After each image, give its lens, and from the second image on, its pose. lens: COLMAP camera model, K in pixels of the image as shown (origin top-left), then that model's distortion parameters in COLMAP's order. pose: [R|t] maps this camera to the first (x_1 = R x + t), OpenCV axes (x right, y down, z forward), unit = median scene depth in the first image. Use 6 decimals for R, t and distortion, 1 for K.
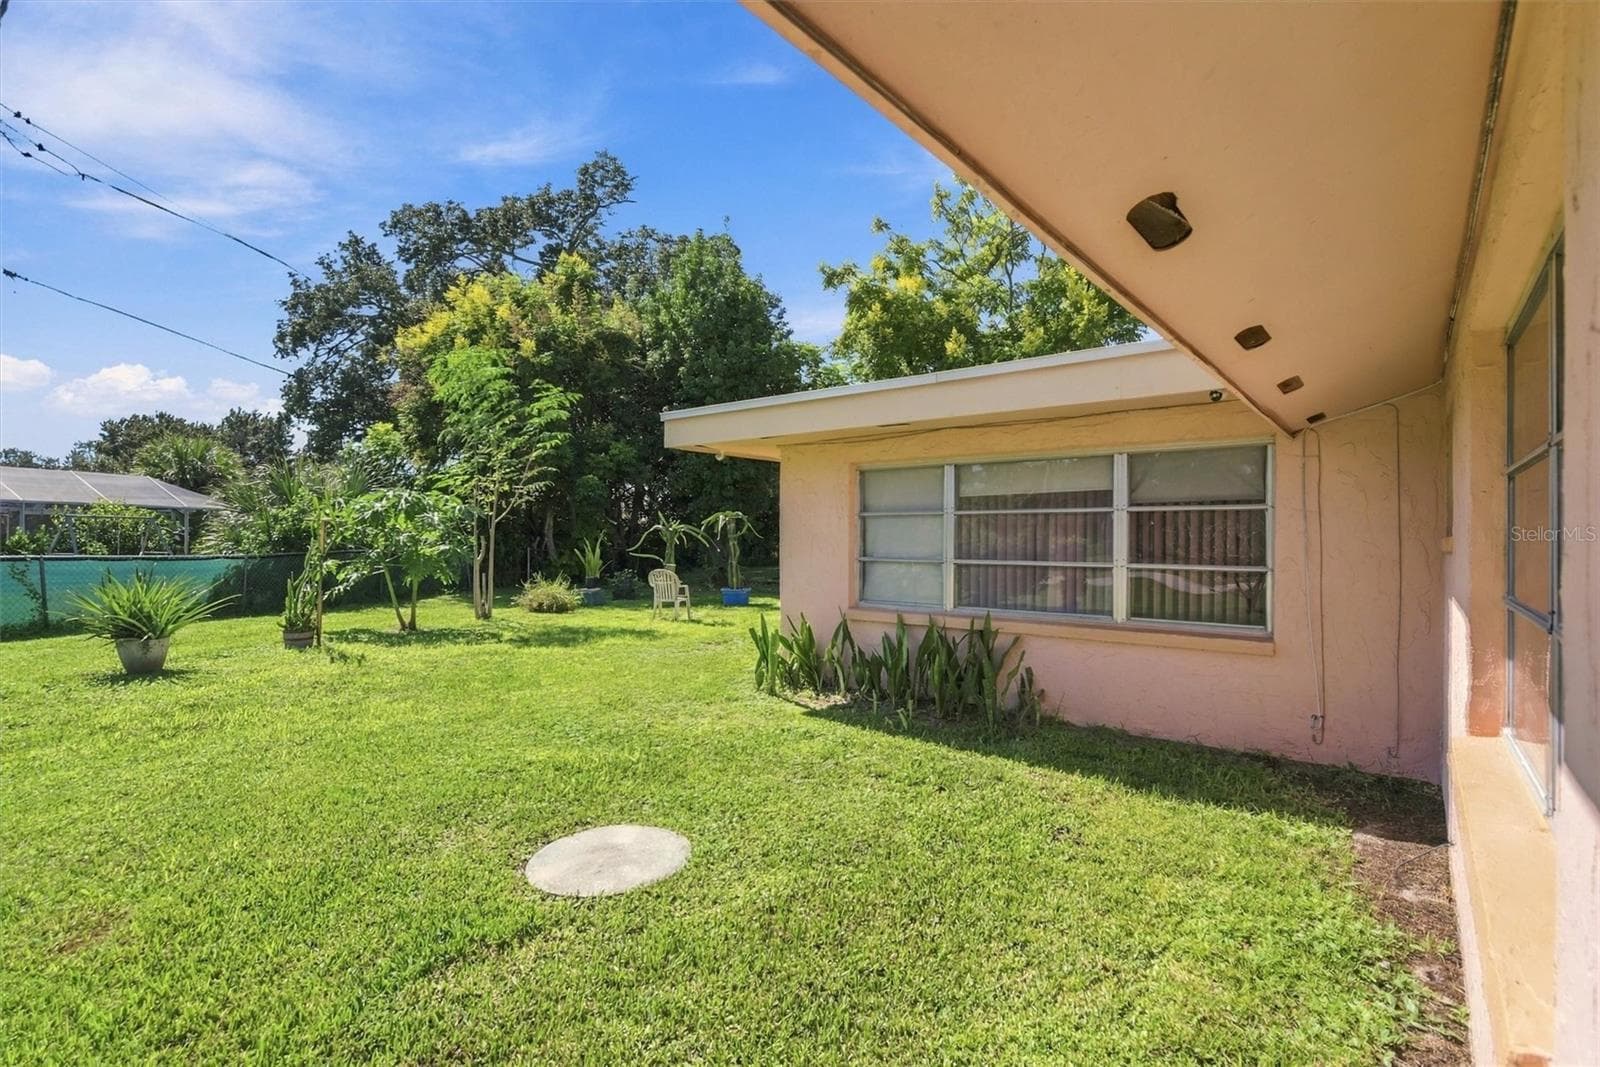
lens RADIAL K [[747.2, 0, 804.2], [0, 747.2, 533.5], [0, 0, 1]] dist [-0.009415, -0.000532]
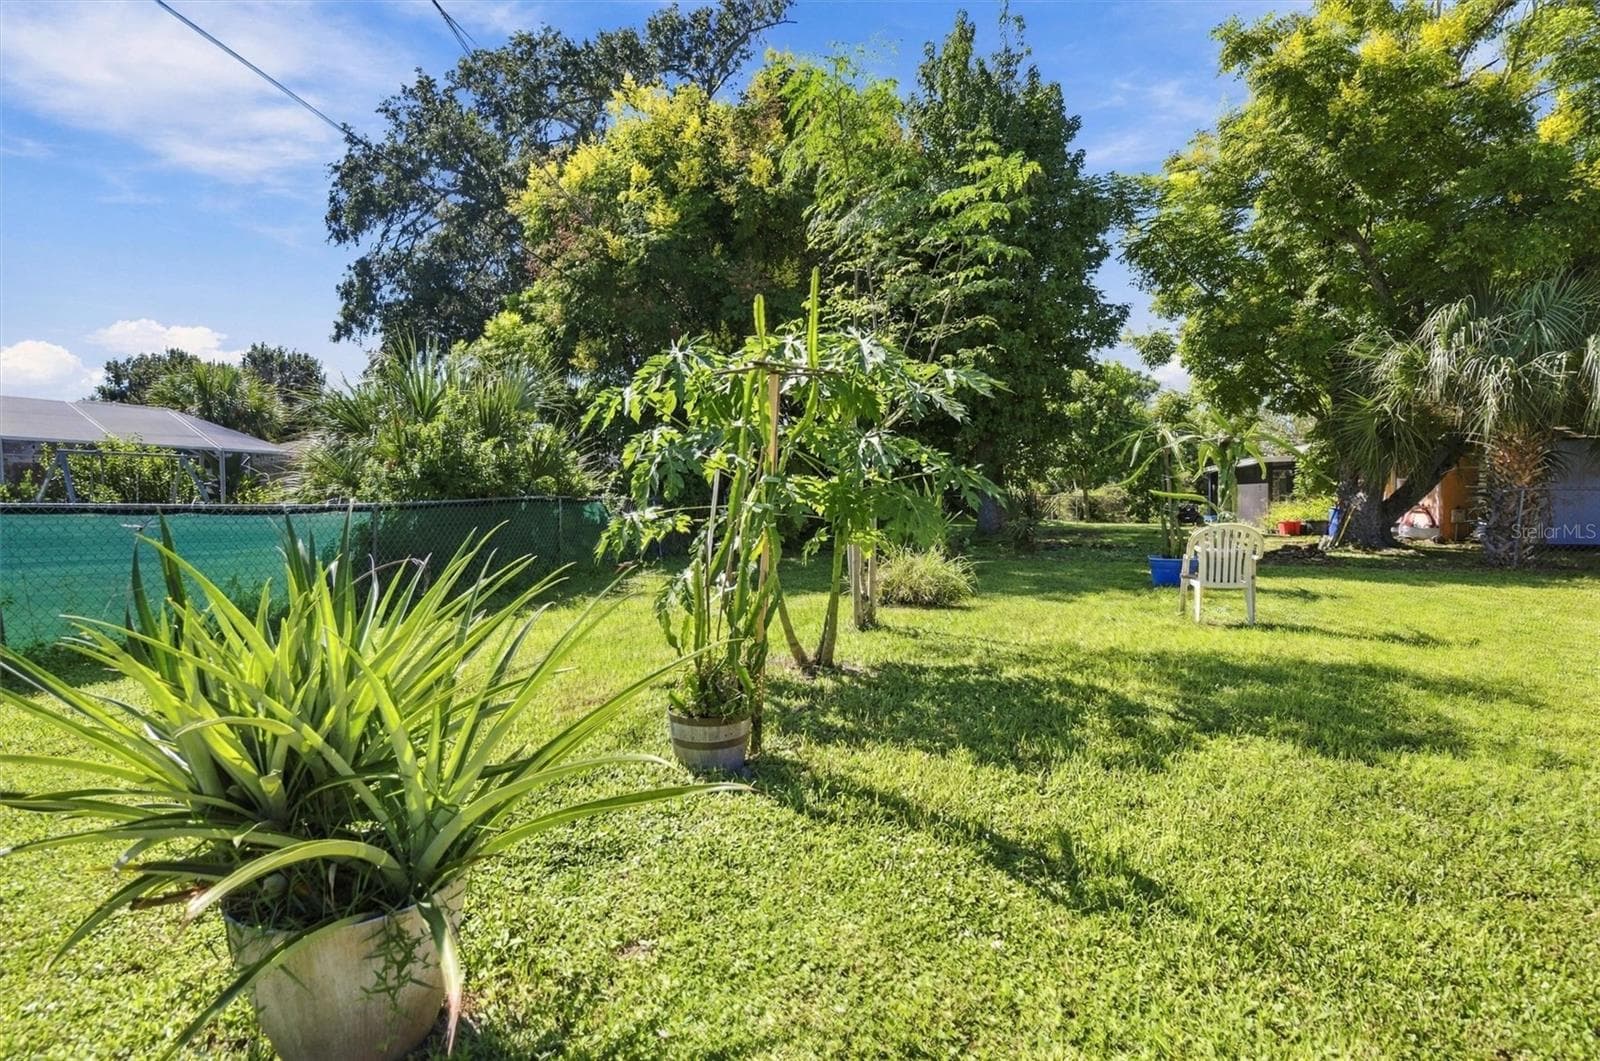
lens RADIAL K [[793.6, 0, 800.0], [0, 793.6, 530.5], [0, 0, 1]] dist [-0.000712, 0.000399]
pose [[0.998925, -0.007749, -0.045705, -0.211831], [0.010094, 0.998632, 0.051298, 0.011069], [0.045245, -0.051704, 0.997637, 0.222764]]
